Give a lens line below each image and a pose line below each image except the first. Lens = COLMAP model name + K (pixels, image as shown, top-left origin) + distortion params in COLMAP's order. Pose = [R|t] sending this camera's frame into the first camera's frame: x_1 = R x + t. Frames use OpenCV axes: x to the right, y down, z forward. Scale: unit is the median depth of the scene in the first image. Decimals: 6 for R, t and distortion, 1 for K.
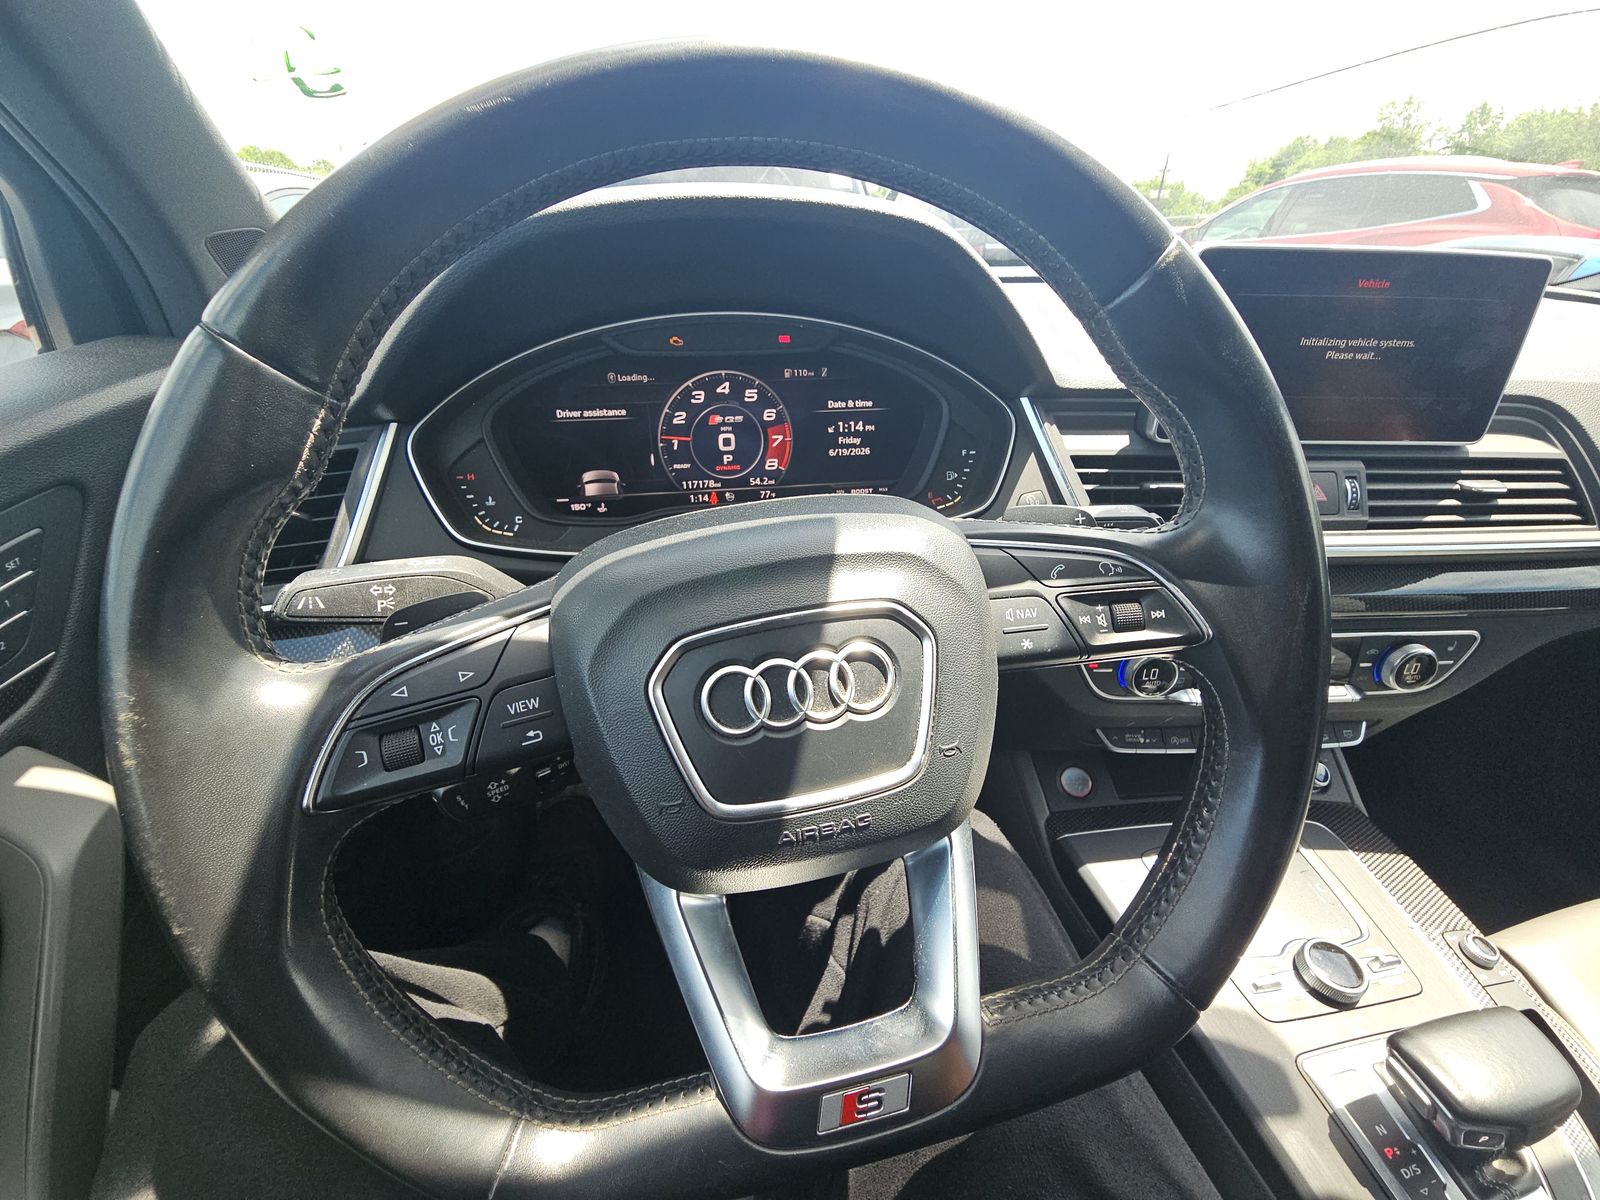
lens RADIAL K [[661.0, 0, 792.2], [0, 661.0, 597.8], [0, 0, 1]] dist [0.003548, -0.006288]
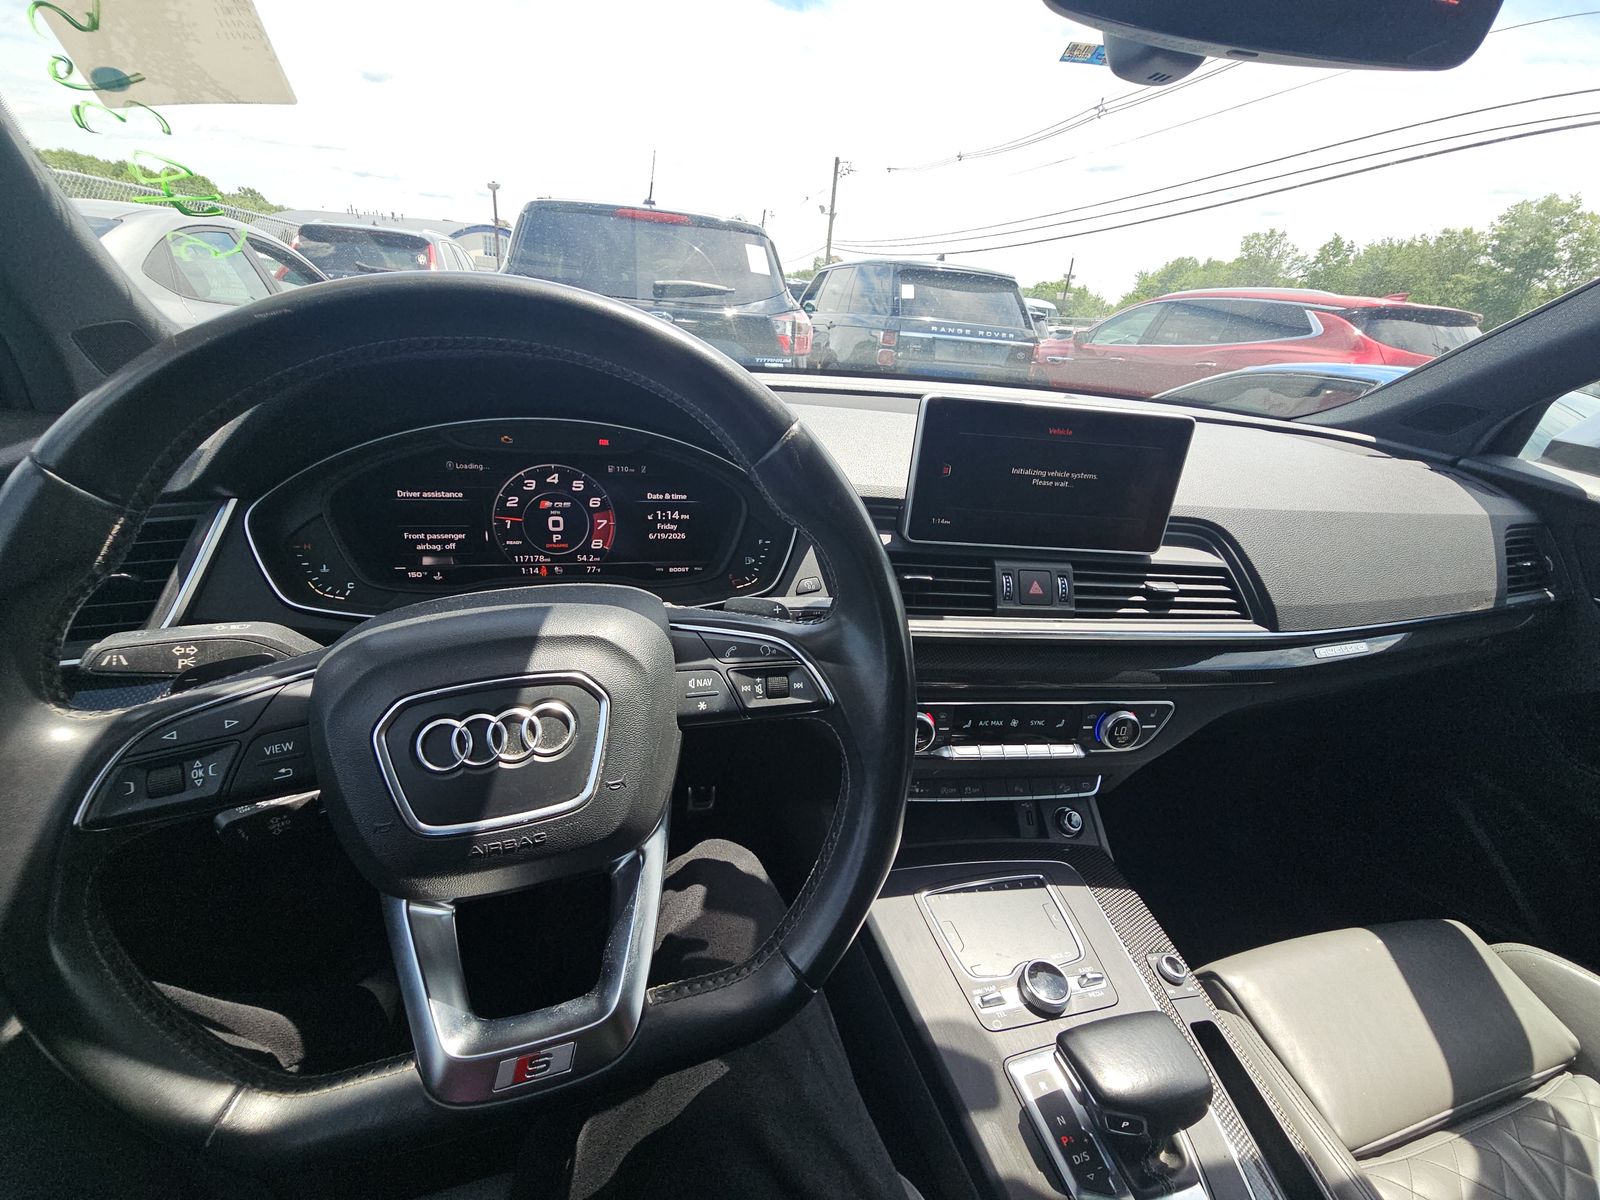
lens RADIAL K [[661.0, 0, 792.5], [0, 661.0, 597.5], [0, 0, 1]] dist [0.003548, -0.006288]
pose [[0.993538, 0.035032, 0.107955, 0.201213], [-0.025567, 0.995807, -0.087837, -0.018072], [-0.110579, 0.084509, 0.990268, -0.183537]]
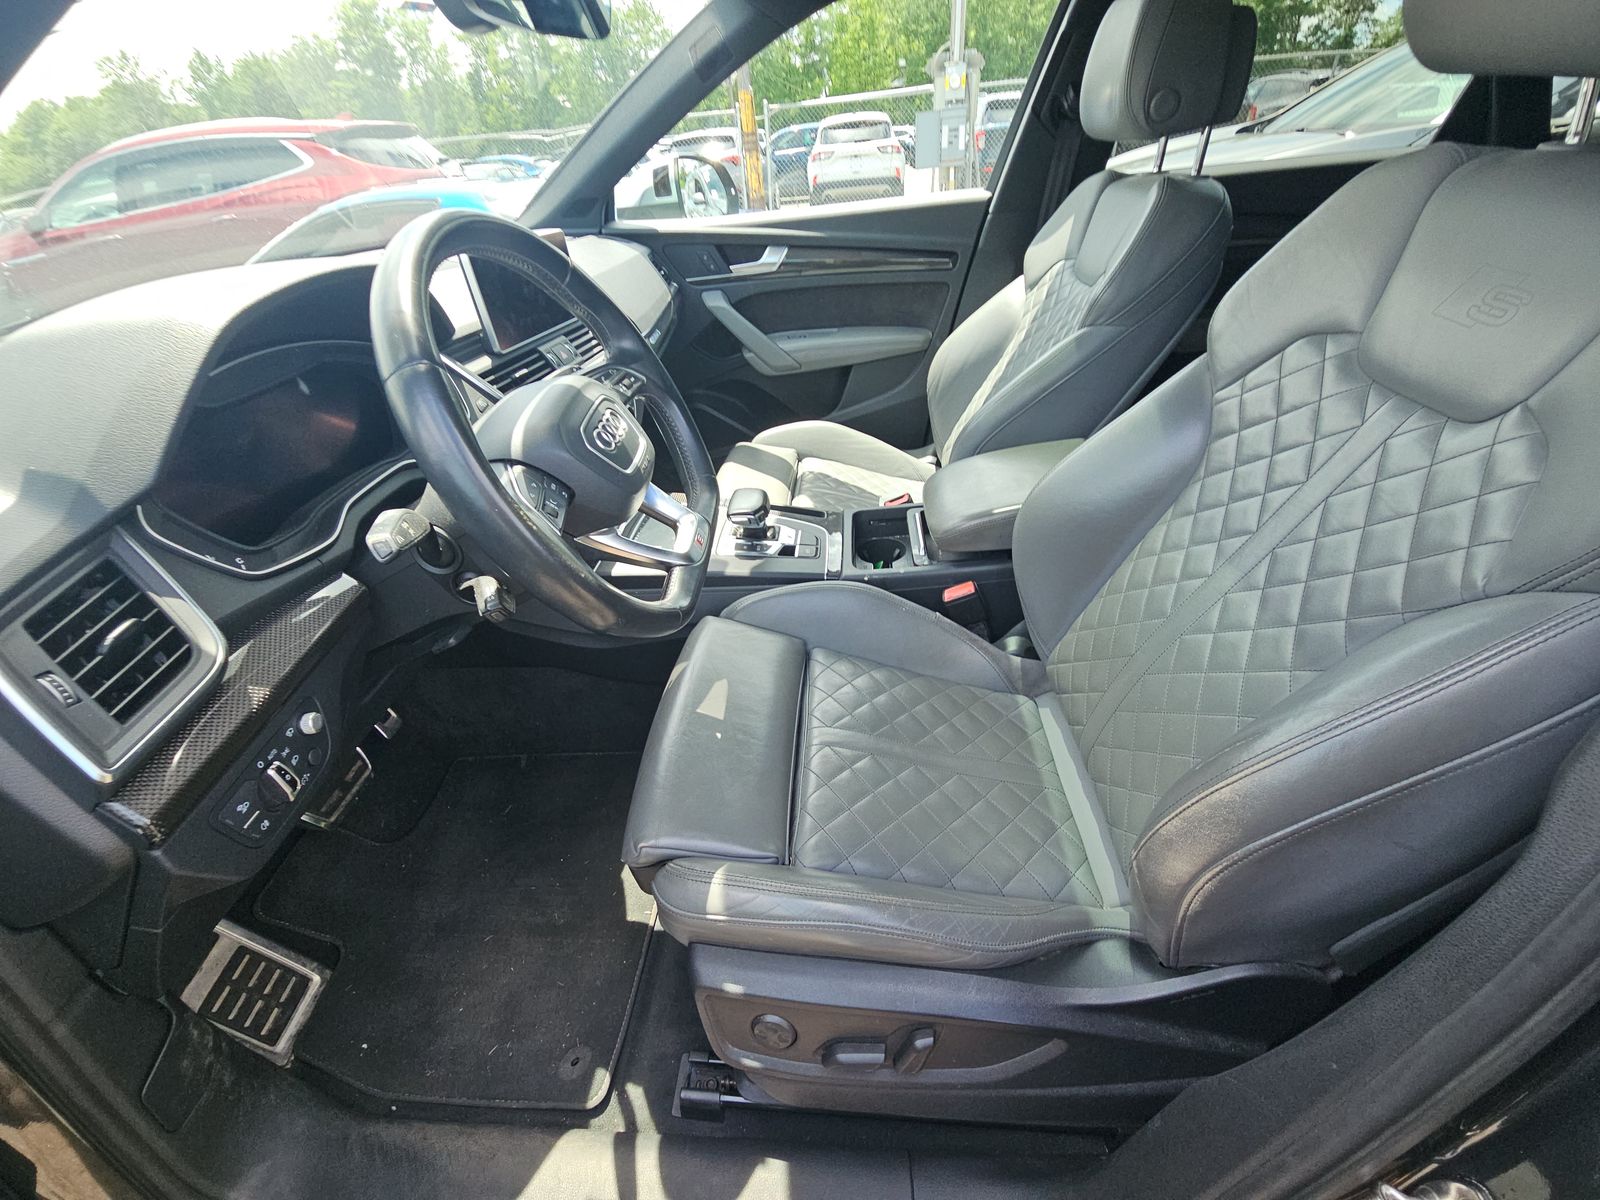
lens RADIAL K [[661.0, 0, 788.5], [0, 661.0, 594.3], [0, 0, 1]] dist [0.003548, -0.006288]
pose [[0.246323, -0.567287, 0.785818, -1.101668], [0.529797, 0.757752, 0.380955, -0.001488], [-0.811566, 0.322486, 0.487199, -0.357054]]
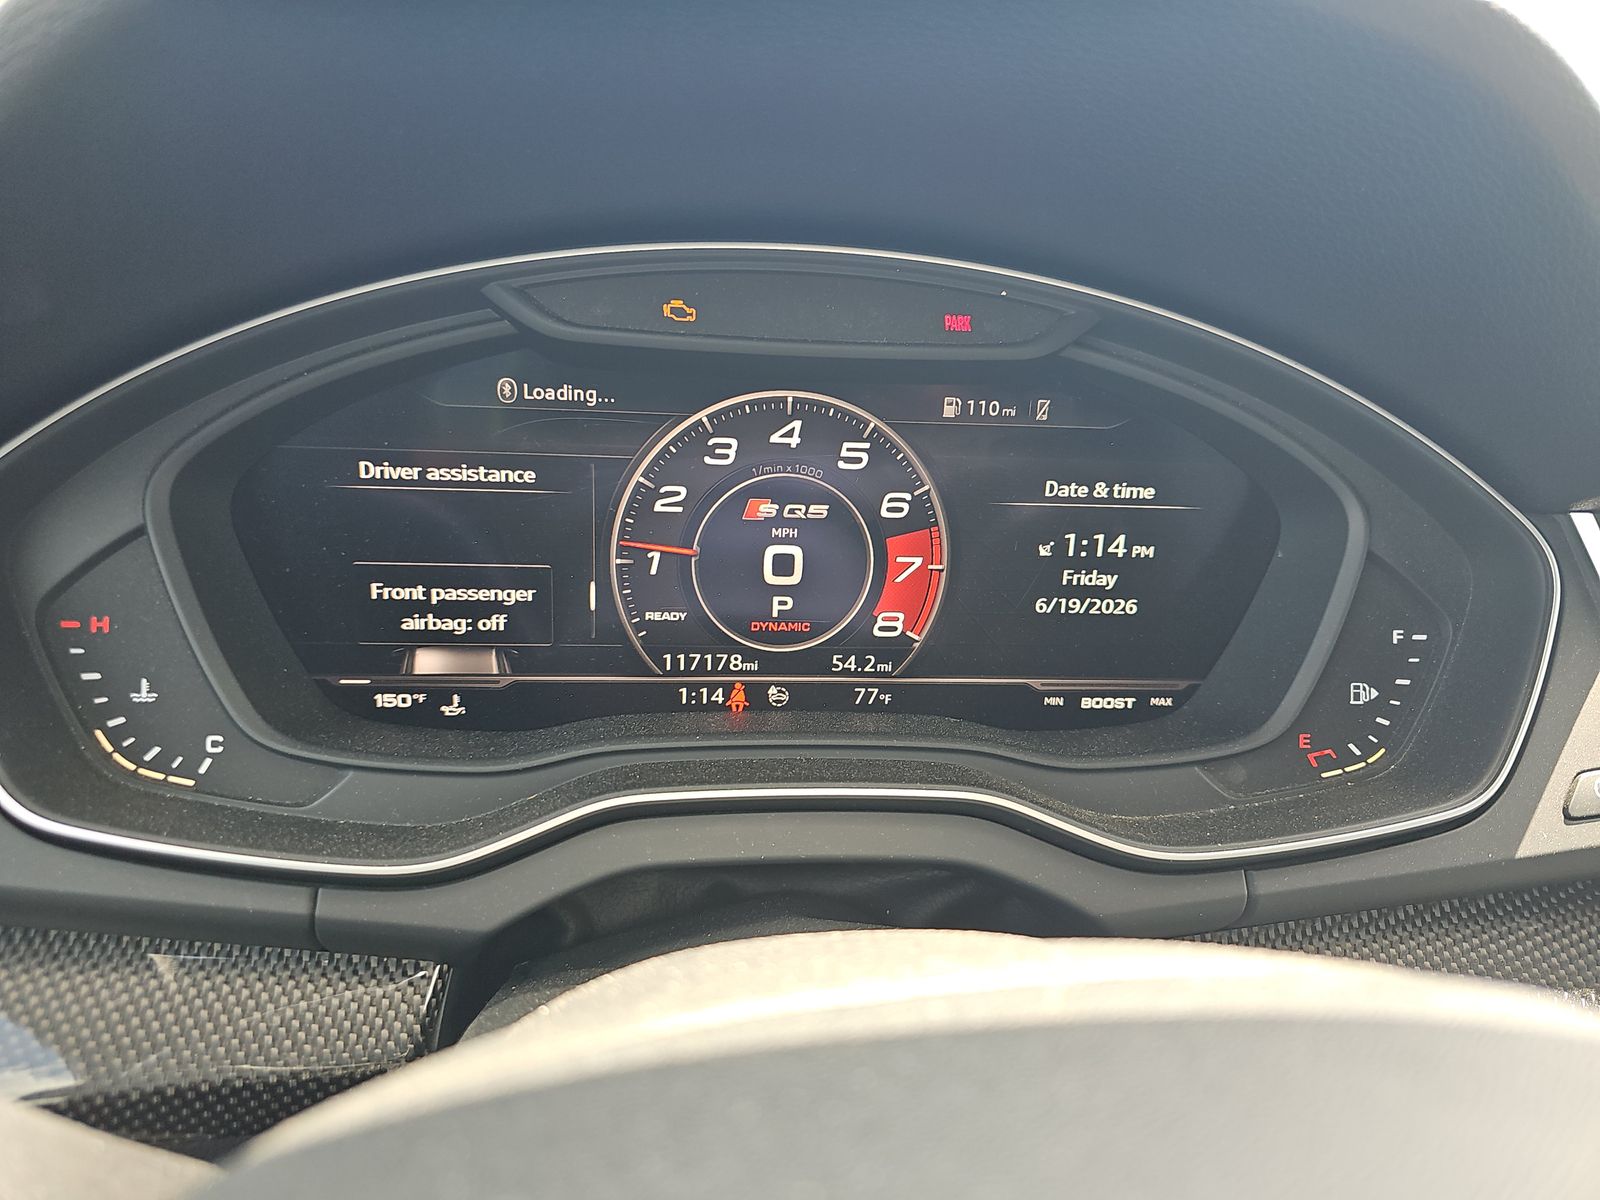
lens RADIAL K [[1150.8, 0, 807.0], [0, 1150.8, 625.8], [0, 0, 1]] dist [0.045156, -0.016001]
pose [[0.996741, 0.073099, -0.034119, -0.061620], [-0.076336, 0.991439, -0.105929, -0.134354], [0.026083, 0.108188, 0.993788, 0.335841]]
